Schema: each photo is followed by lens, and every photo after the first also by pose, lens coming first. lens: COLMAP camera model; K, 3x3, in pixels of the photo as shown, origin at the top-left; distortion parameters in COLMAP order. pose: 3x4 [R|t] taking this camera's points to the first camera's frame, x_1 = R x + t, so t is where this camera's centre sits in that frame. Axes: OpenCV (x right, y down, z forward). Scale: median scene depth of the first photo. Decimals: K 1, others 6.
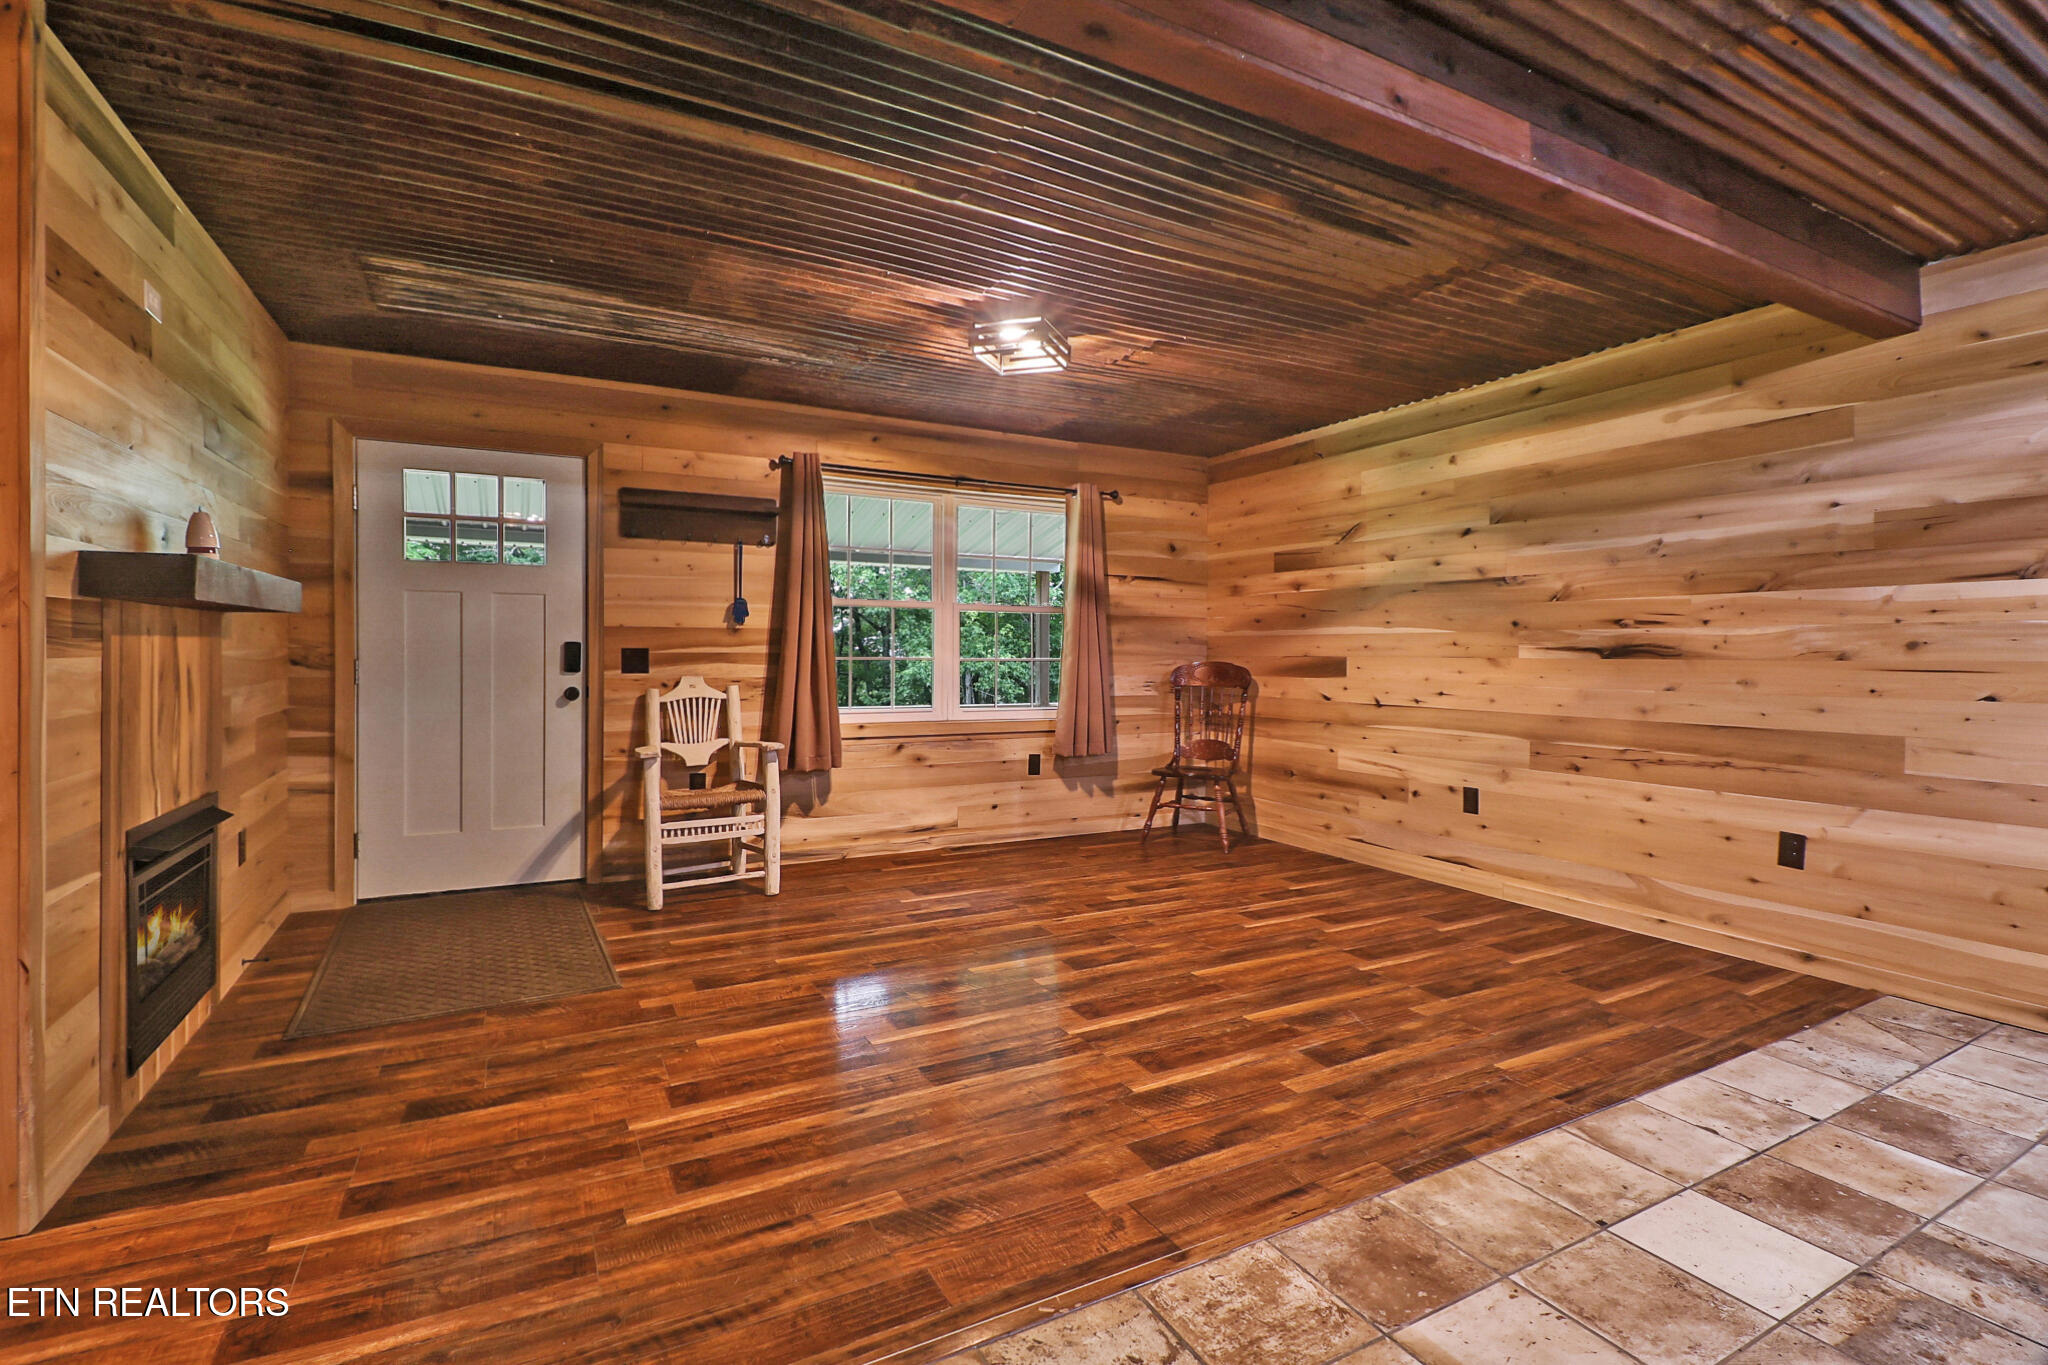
lens RADIAL K [[938.7, 0, 1009.5], [0, 938.7, 650.5], [0, 0, 1]] dist [-0.004322, -0.010346]
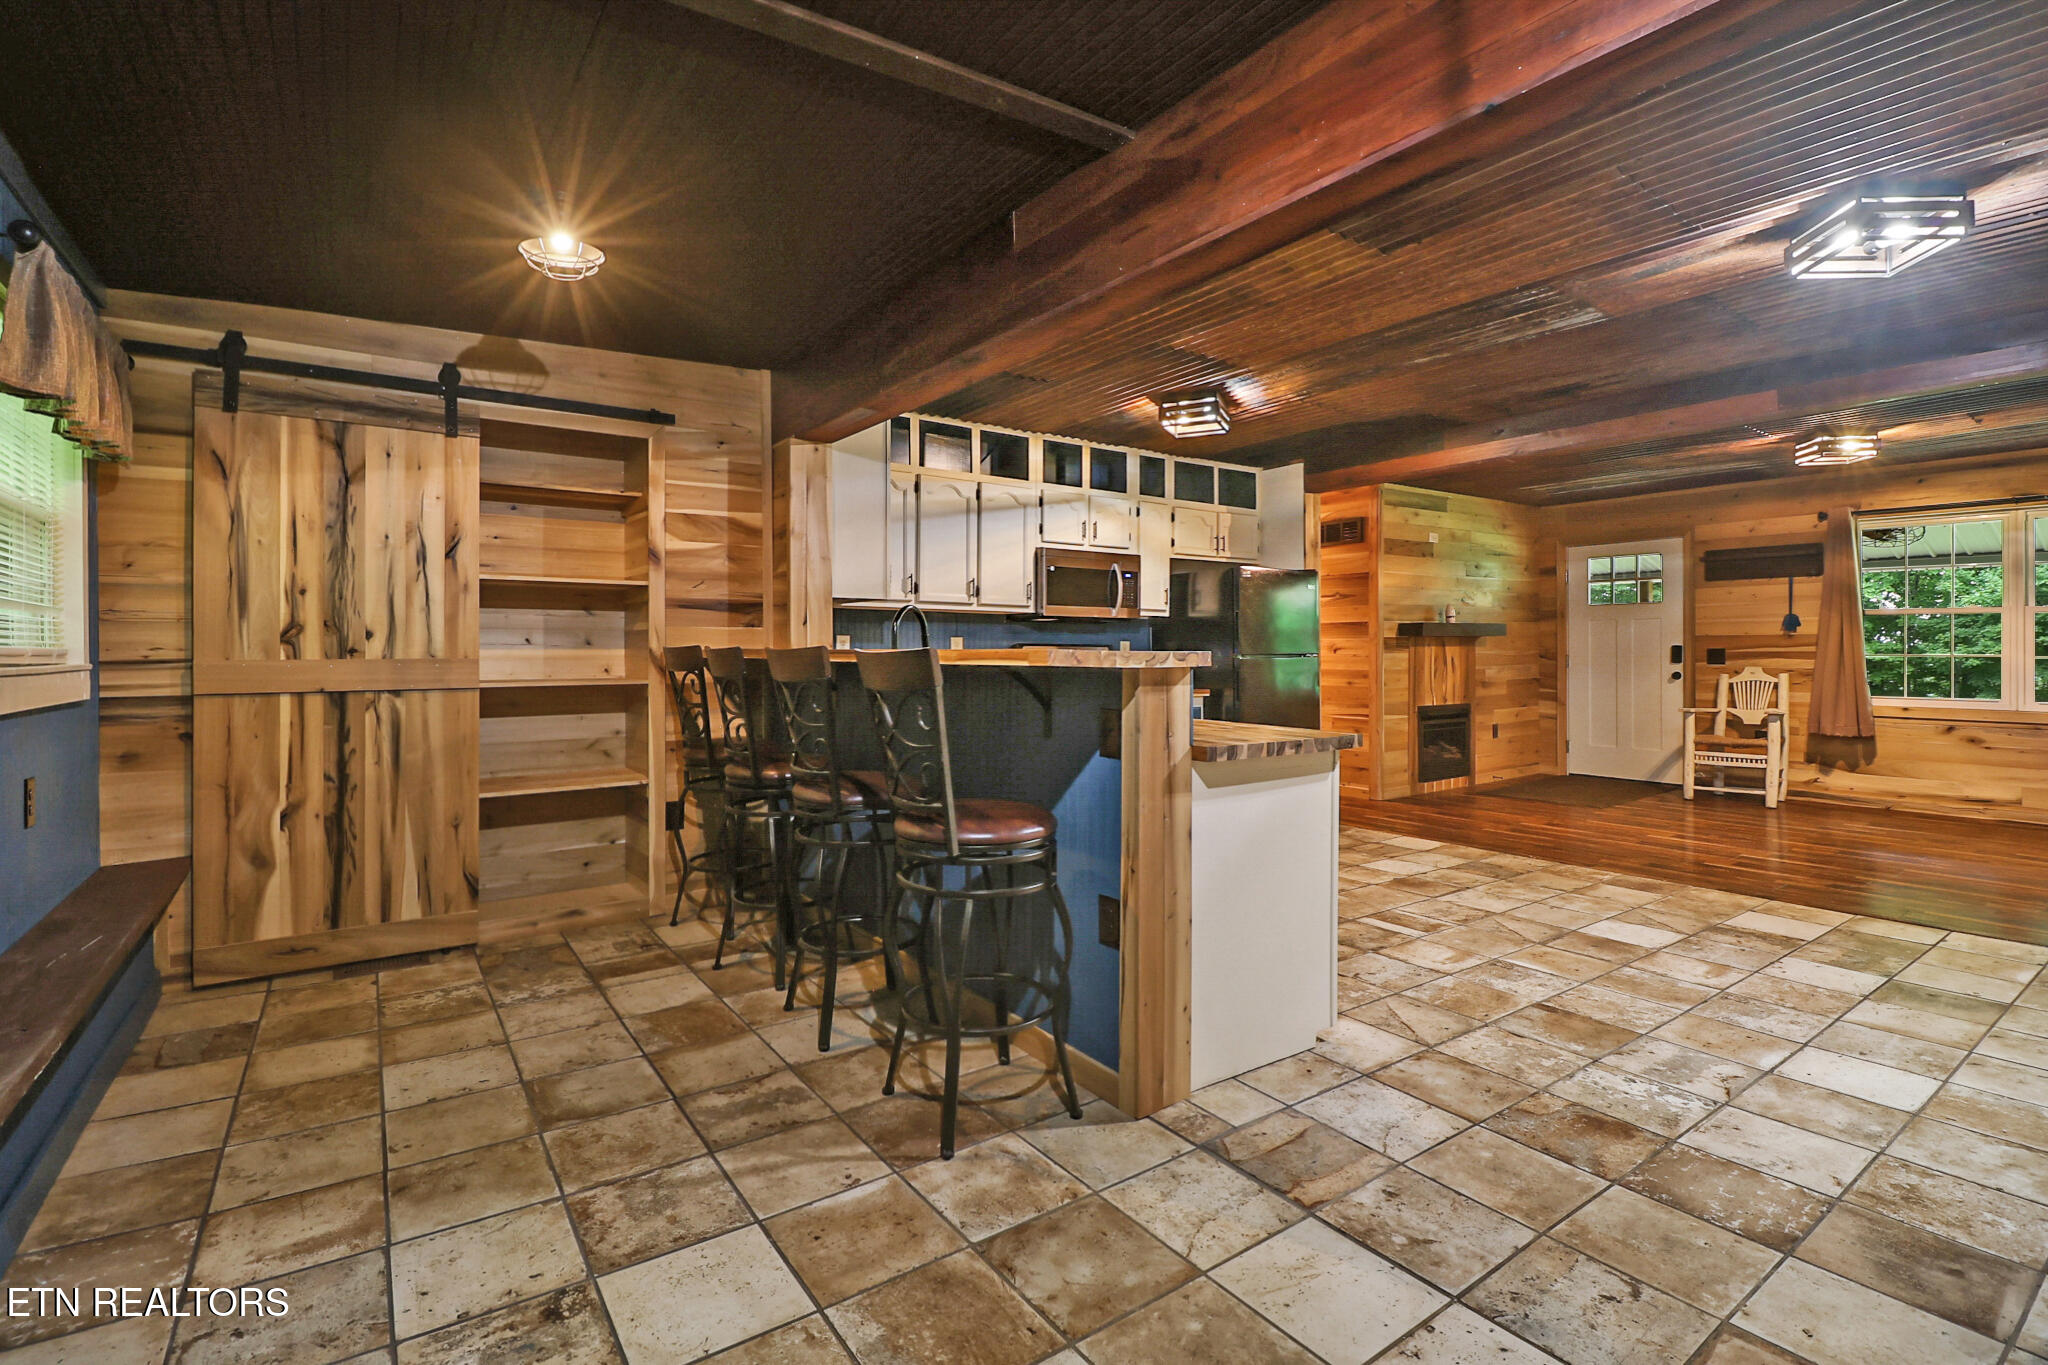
lens RADIAL K [[938.7, 0, 1009.2], [0, 938.7, 655.4], [0, 0, 1]] dist [-0.004322, -0.010346]
pose [[0.122083, 0.001784, -0.992518, 1.478760], [0.003435, 0.999992, 0.002220, 0.001255], [0.992514, -0.003680, 0.122076, -0.576287]]
